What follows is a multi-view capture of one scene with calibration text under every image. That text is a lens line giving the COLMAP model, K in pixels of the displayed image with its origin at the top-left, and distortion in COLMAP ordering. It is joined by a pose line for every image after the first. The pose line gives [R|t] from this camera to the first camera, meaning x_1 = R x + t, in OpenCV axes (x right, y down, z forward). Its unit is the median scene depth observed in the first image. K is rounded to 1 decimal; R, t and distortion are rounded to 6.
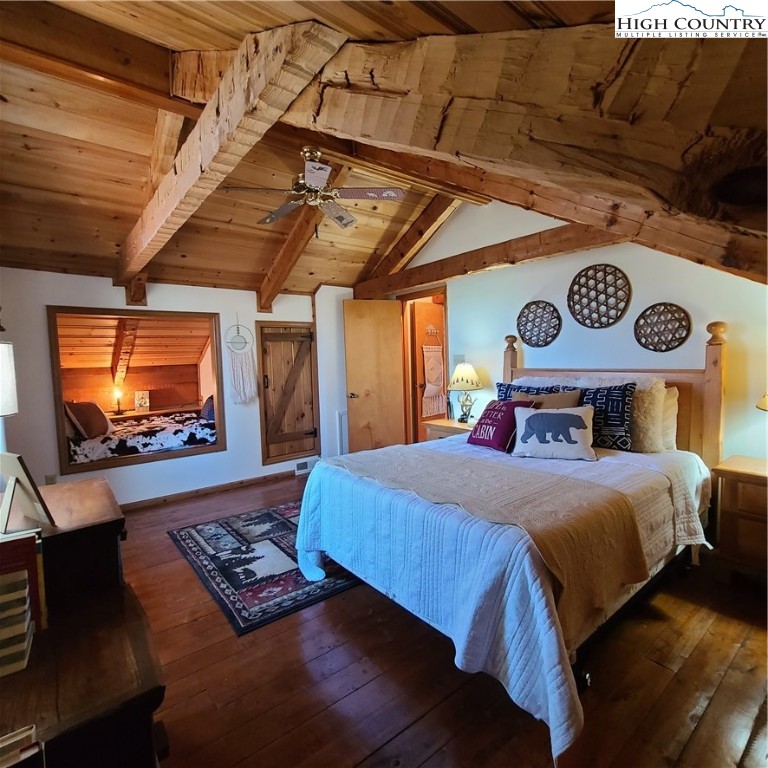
lens RADIAL K [[417.5, 0, 384.0], [0, 417.5, 384.0], [0, 0, 1]] dist [-0.000962, -0.000492]
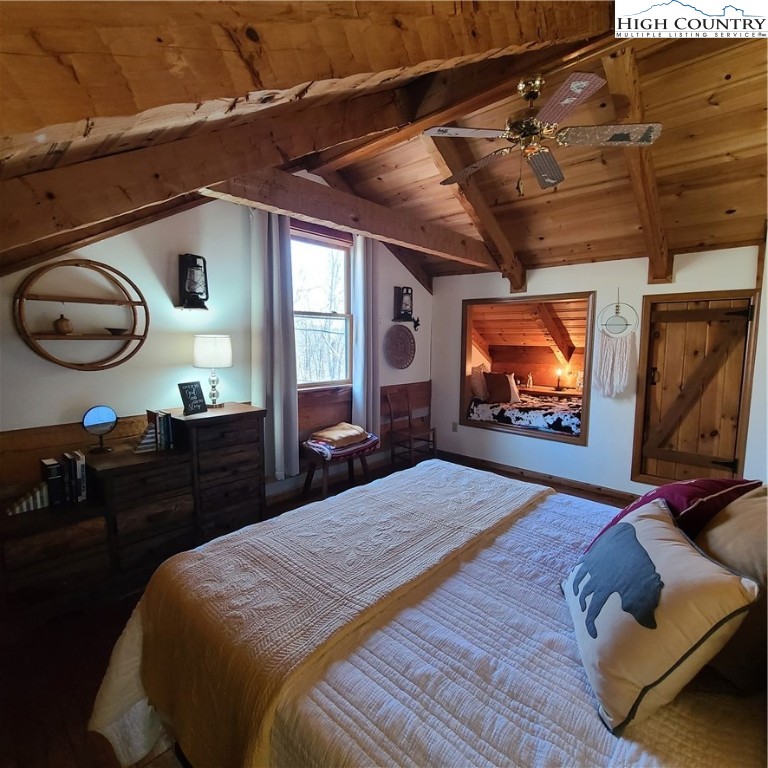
lens RADIAL K [[417.5, 0, 384.0], [0, 417.5, 384.0], [0, 0, 1]] dist [-0.000962, -0.000492]
pose [[0.153560, 0.134344, -0.978964, 0.407973], [-0.074915, 0.989446, 0.124031, -0.050980], [0.985295, 0.054293, 0.162004, 0.420455]]
